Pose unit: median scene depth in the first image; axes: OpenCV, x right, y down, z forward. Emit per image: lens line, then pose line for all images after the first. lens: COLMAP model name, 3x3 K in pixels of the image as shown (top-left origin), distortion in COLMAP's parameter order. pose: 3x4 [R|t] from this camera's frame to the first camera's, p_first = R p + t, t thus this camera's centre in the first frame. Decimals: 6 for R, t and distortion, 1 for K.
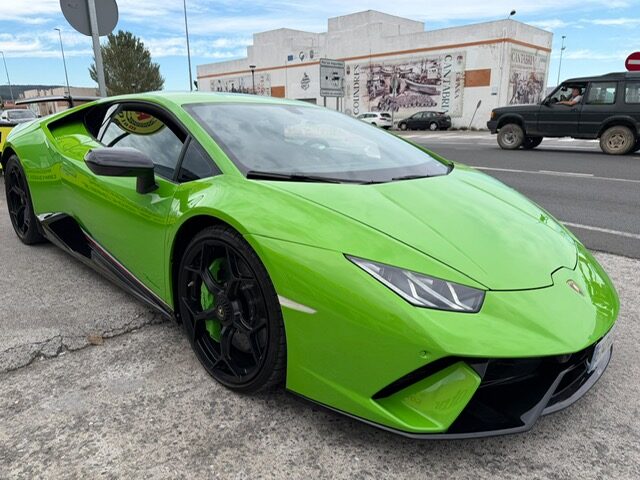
lens RADIAL K [[451.5, 0, 316.1], [0, 451.5, 234.5], [0, 0, 1]] dist [0.074878, -0.120866]
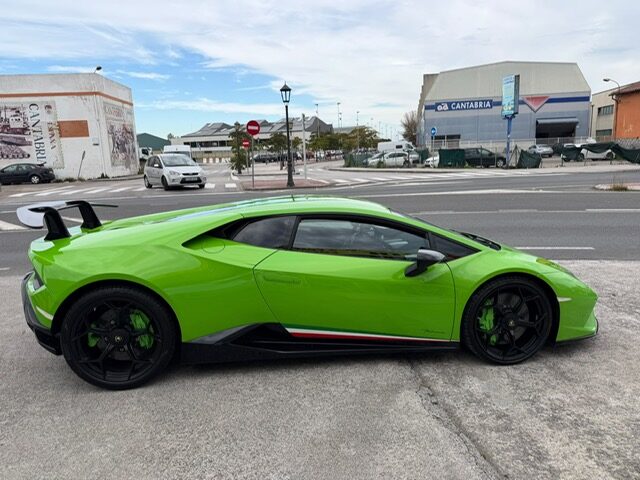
lens RADIAL K [[451.5, 0, 316.1], [0, 451.5, 234.5], [0, 0, 1]] dist [0.074878, -0.120866]
pose [[0.632883, -0.158858, 0.757775, -0.087156], [0.227359, 0.973707, 0.014239, -0.016332], [-0.740113, 0.163276, 0.652360, 0.013392]]
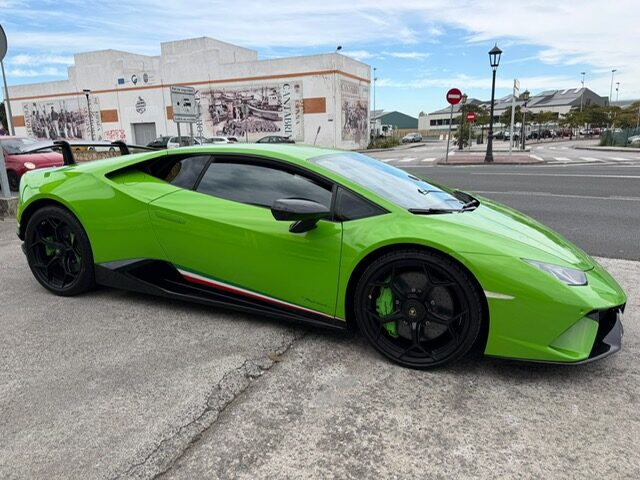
lens RADIAL K [[451.5, 0, 316.1], [0, 451.5, 234.5], [0, 0, 1]] dist [0.074878, -0.120866]
pose [[0.936090, -0.088392, 0.340475, -0.039178], [0.104225, 0.994146, -0.028459, -0.002262], [-0.335966, 0.062126, 0.939823, -0.008490]]
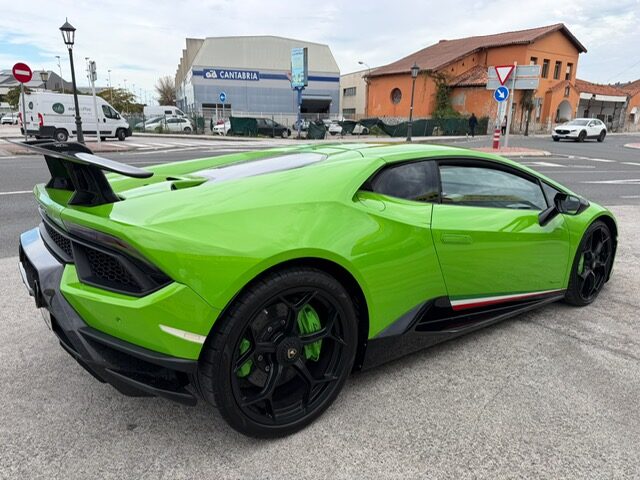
lens RADIAL K [[451.5, 0, 316.1], [0, 451.5, 234.5], [0, 0, 1]] dist [0.074878, -0.120866]
pose [[0.167374, -0.238306, 0.956659, -0.094463], [0.233802, 0.952261, 0.196305, -0.025684], [-0.957770, 0.190813, 0.215100, 0.071488]]
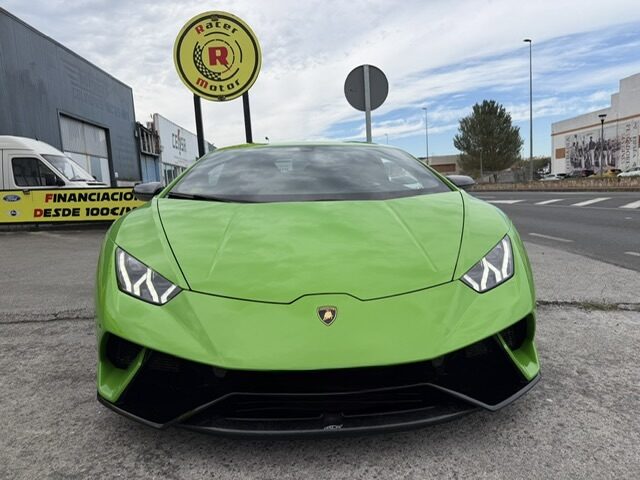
lens RADIAL K [[441.9, 0, 321.3], [0, 441.9, 250.6], [0, 0, 1]] dist [0.074769, -0.110513]
pose [[0.740741, 0.058469, -0.669242, 0.046109], [-0.120925, 0.991538, -0.047217, 0.001557], [0.660818, 0.115903, 0.741543, 0.015881]]
